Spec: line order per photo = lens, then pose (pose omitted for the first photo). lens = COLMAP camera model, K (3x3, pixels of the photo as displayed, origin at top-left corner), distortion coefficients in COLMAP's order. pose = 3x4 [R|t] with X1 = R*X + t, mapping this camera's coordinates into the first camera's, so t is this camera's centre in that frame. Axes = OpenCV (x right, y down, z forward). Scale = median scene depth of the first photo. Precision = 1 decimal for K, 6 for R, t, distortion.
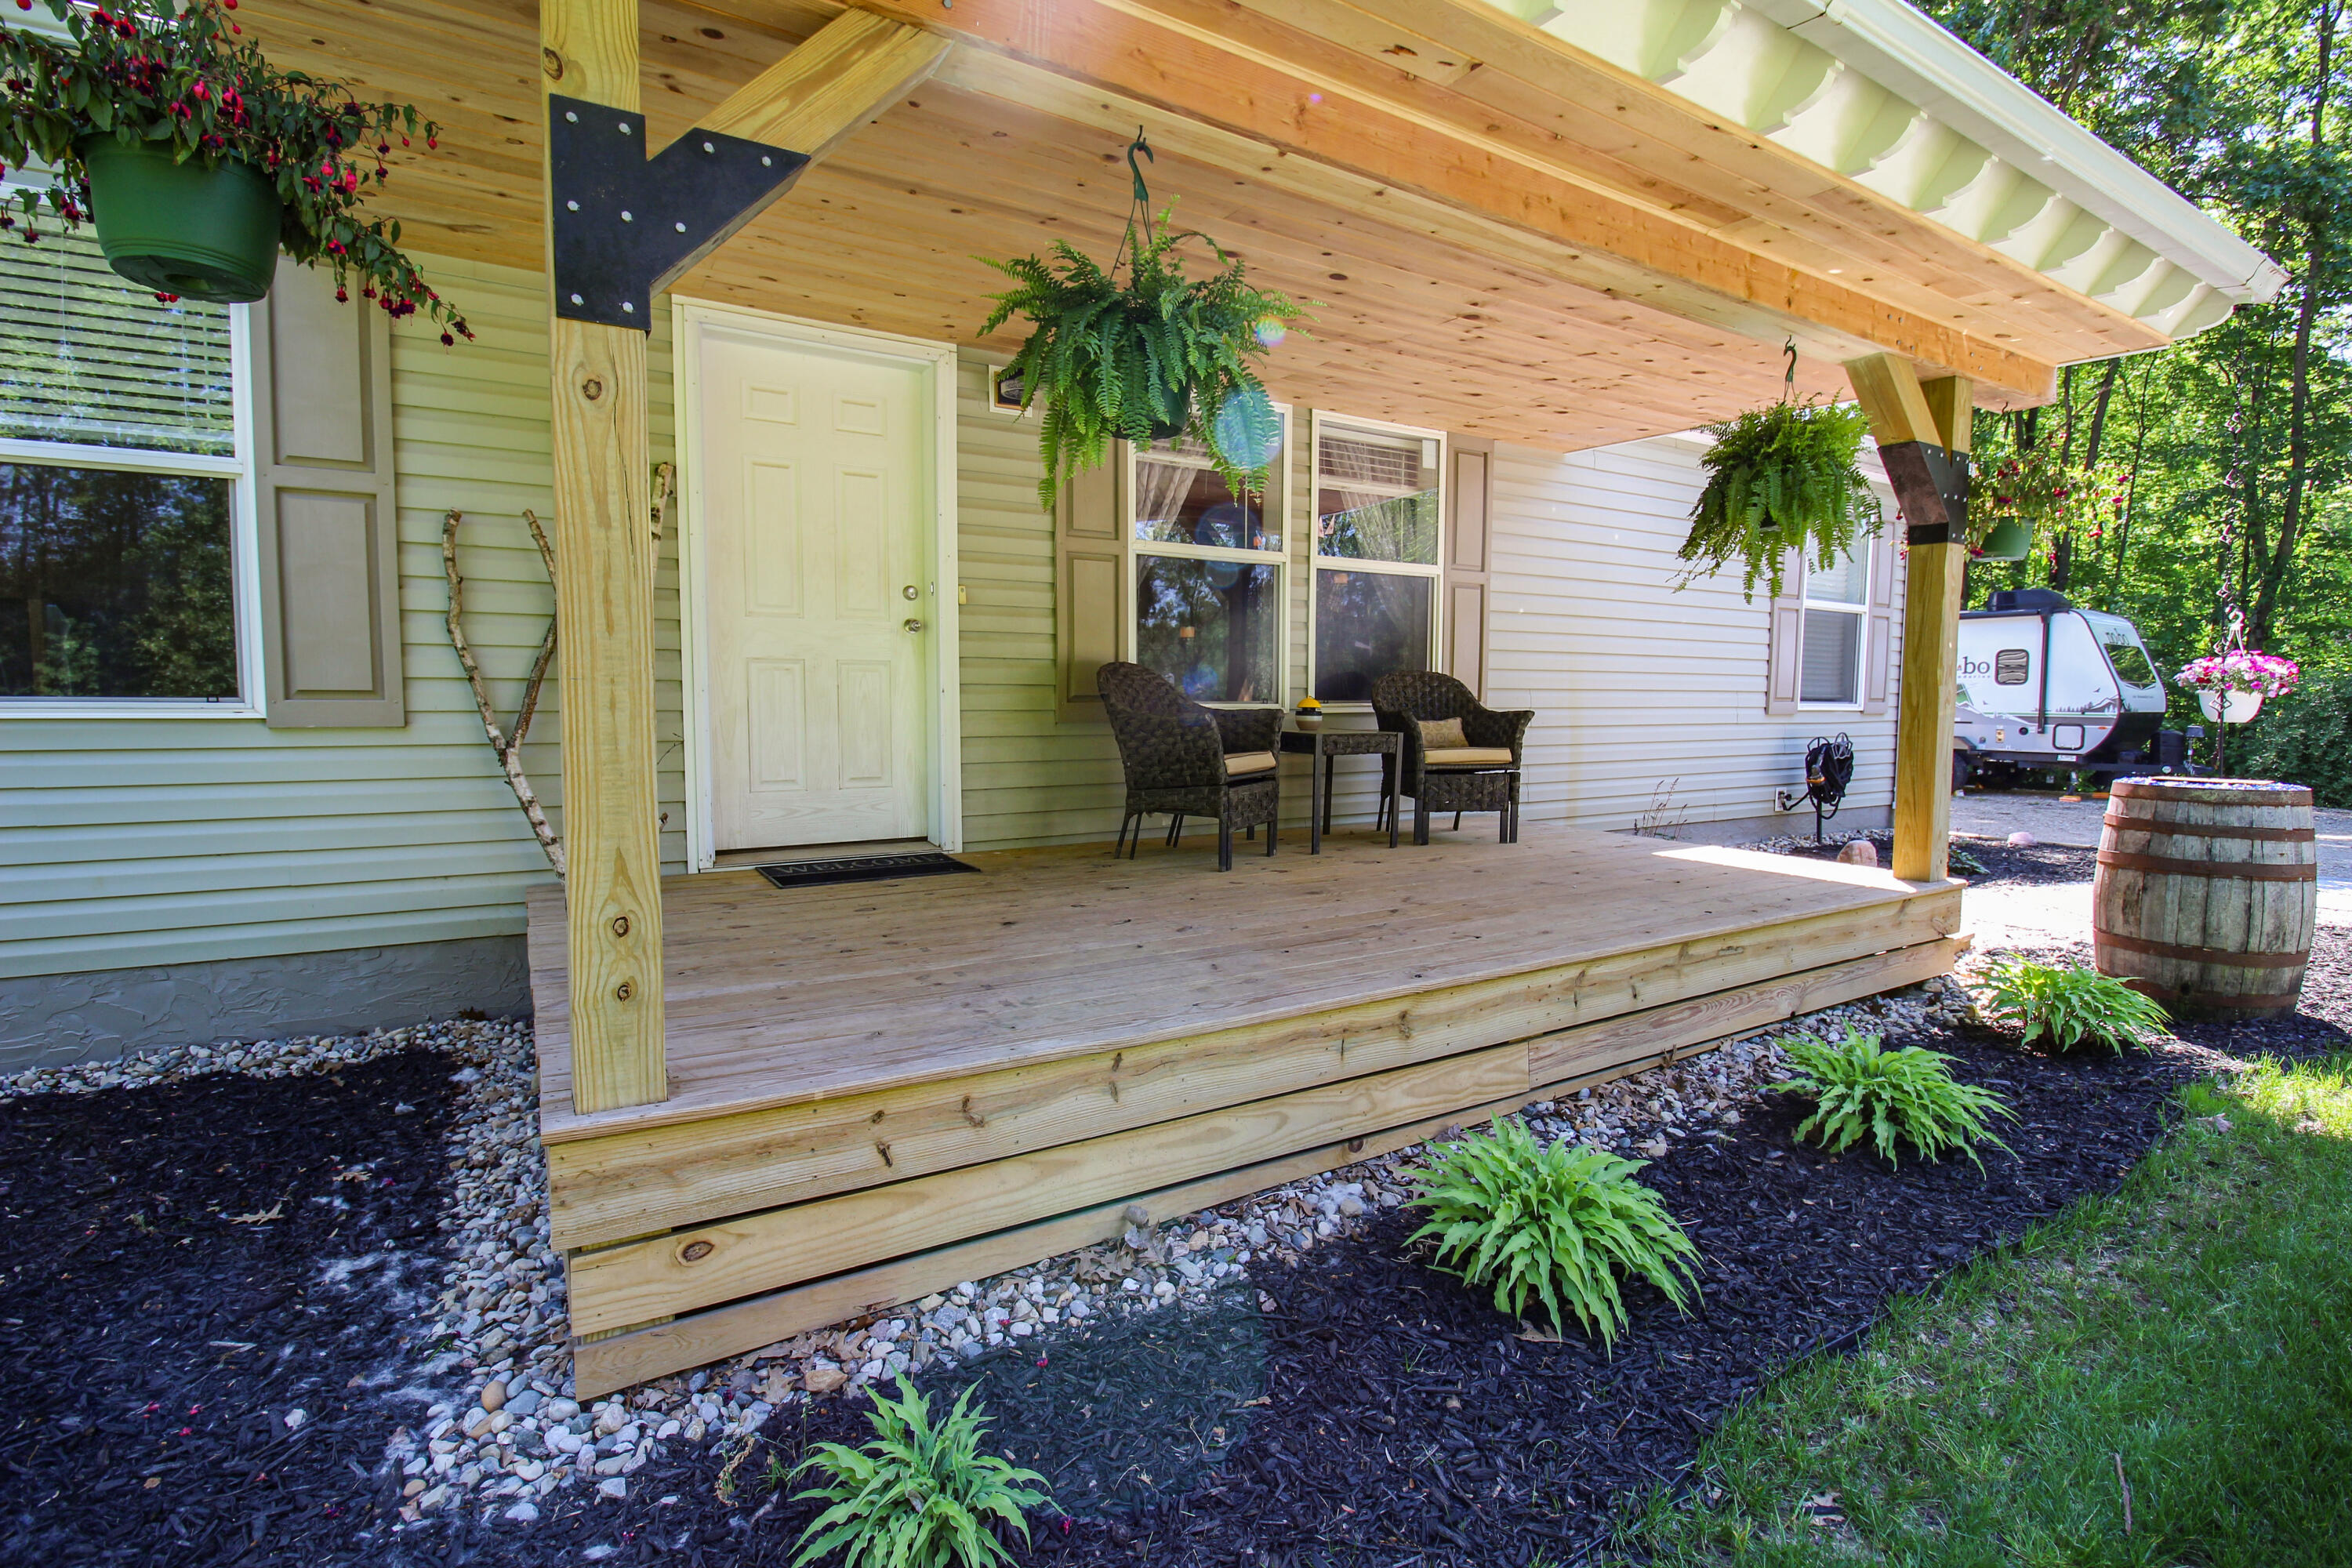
lens RADIAL K [[1106.6, 0, 1171.5], [0, 1106.6, 763.4], [0, 0, 1]] dist [0.003695, -0.011842]
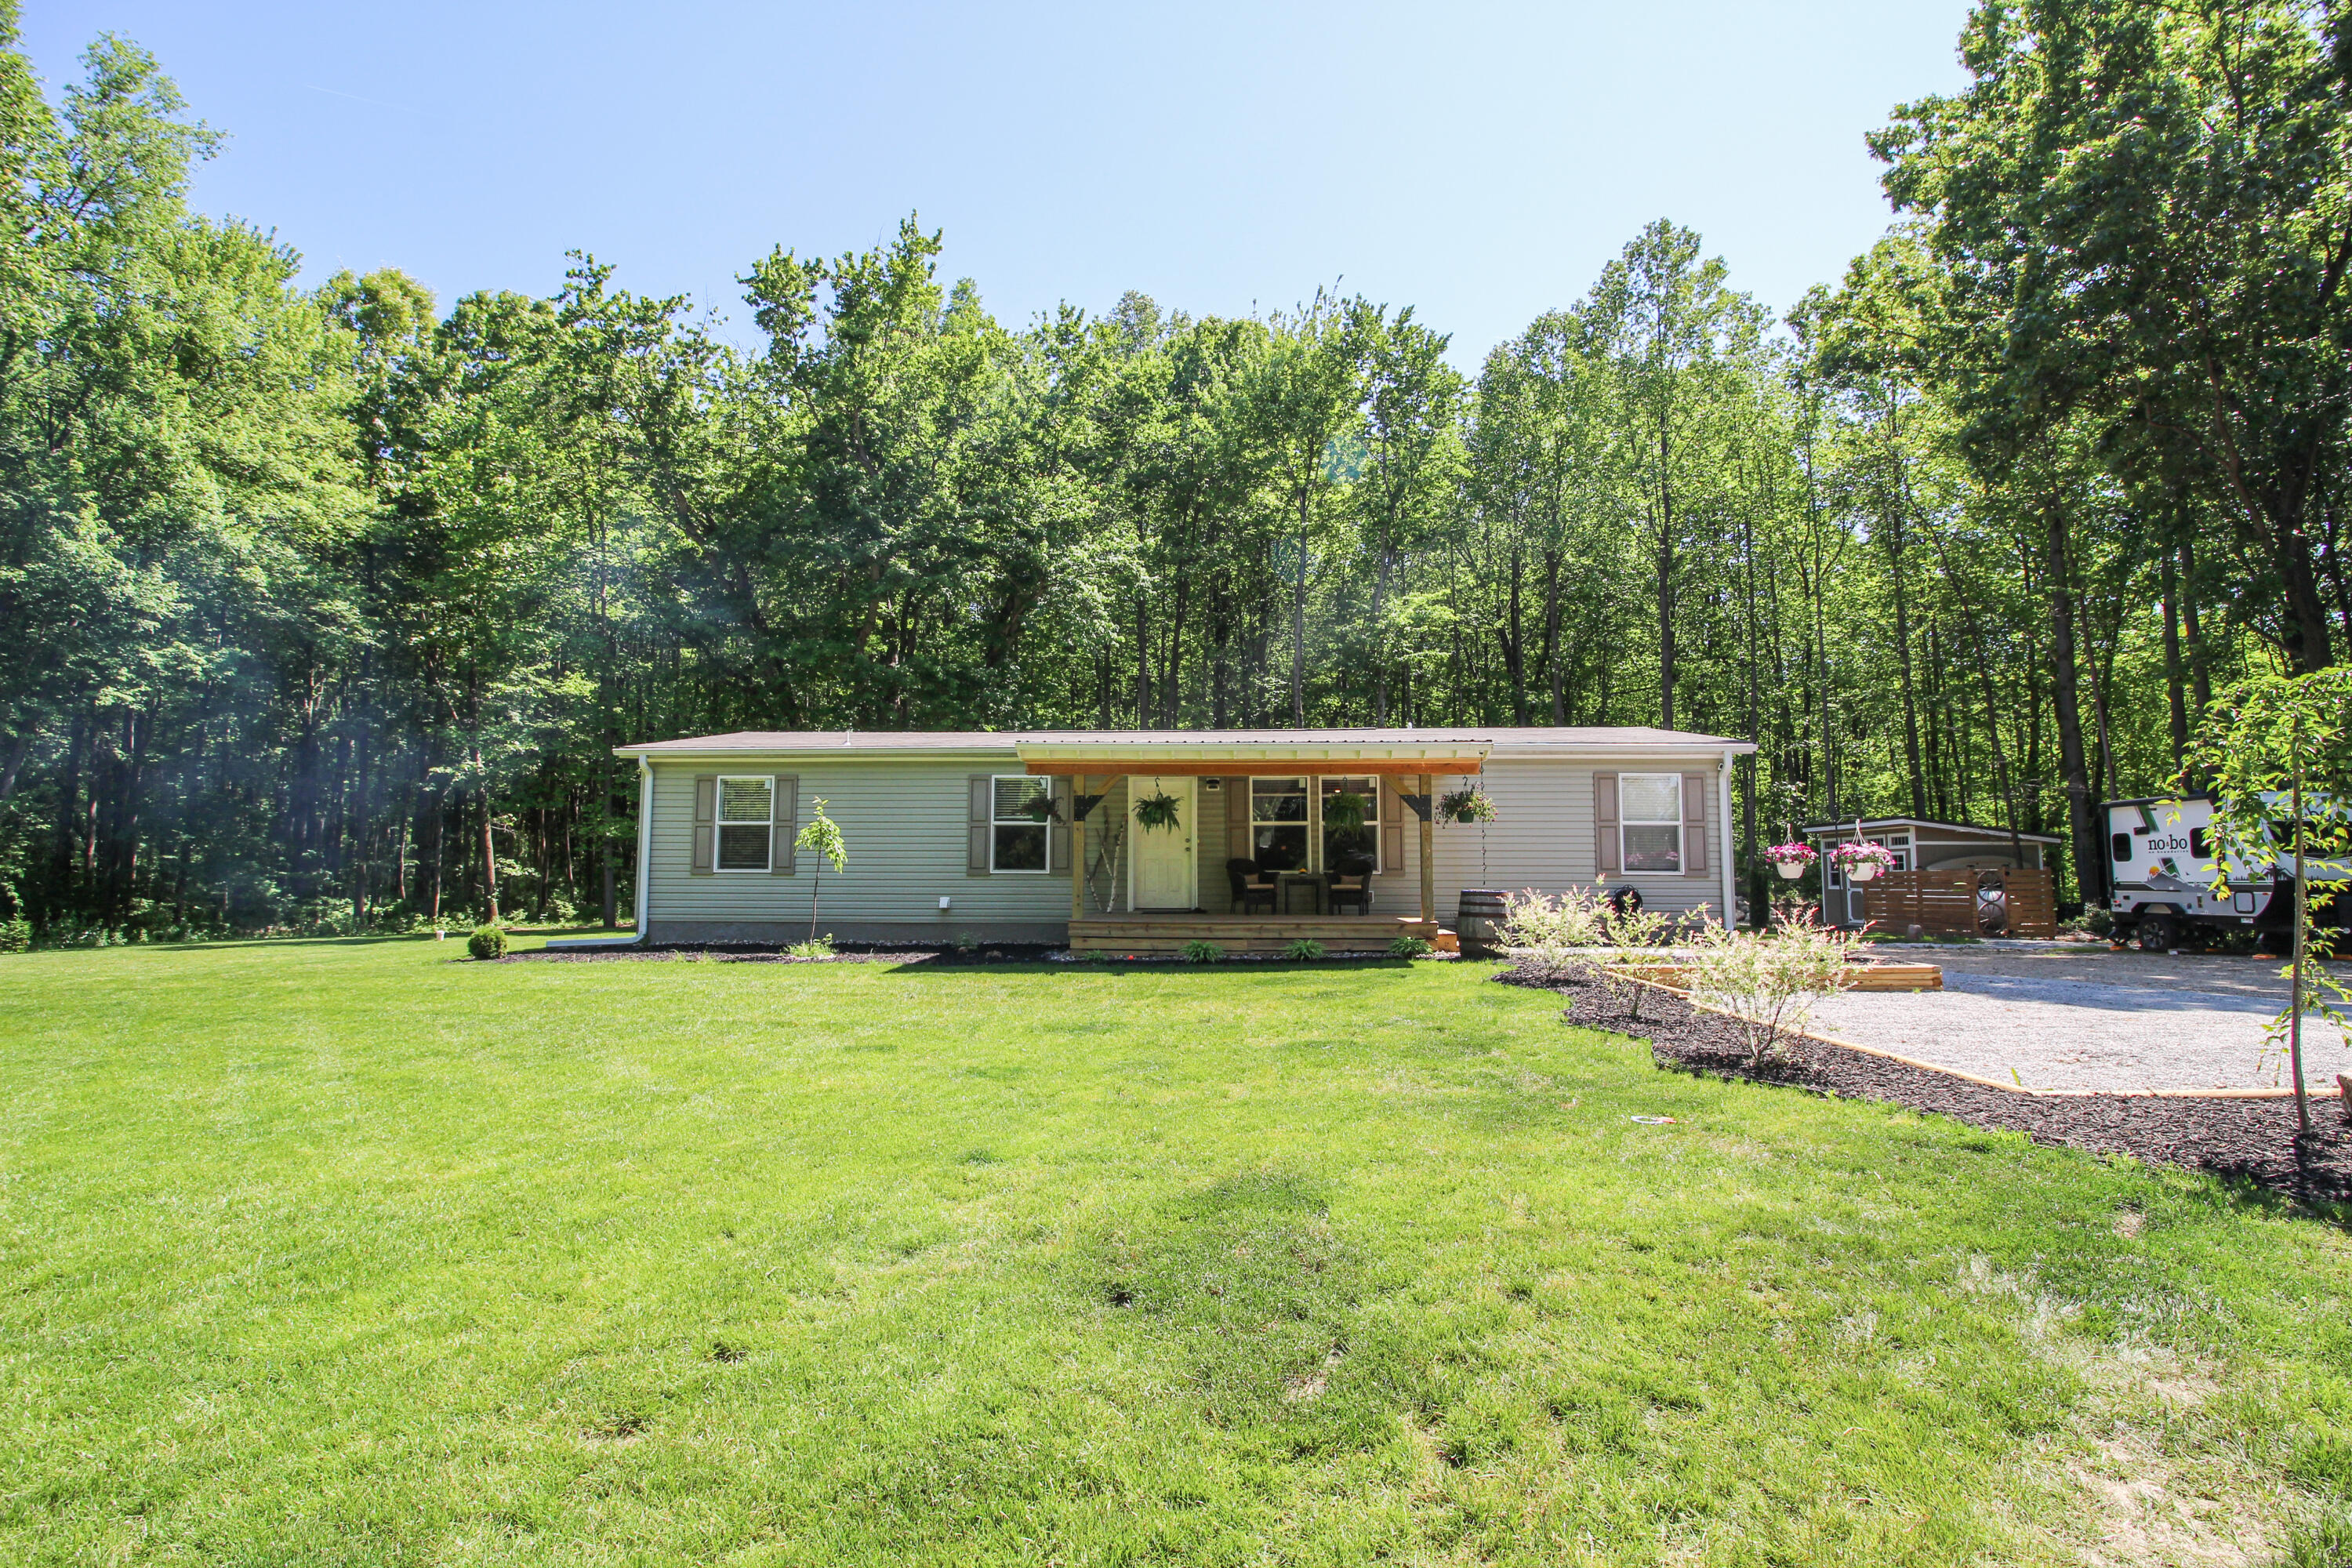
lens RADIAL K [[1089.8, 0, 1177.2], [0, 1089.8, 776.2], [0, 0, 1]] dist [0.001060, -0.013297]
pose [[0.821886, -0.054171, -0.567070, 0.552596], [-0.034375, 0.988938, -0.144293, 0.049217], [0.568614, 0.138085, 0.810932, -0.611575]]
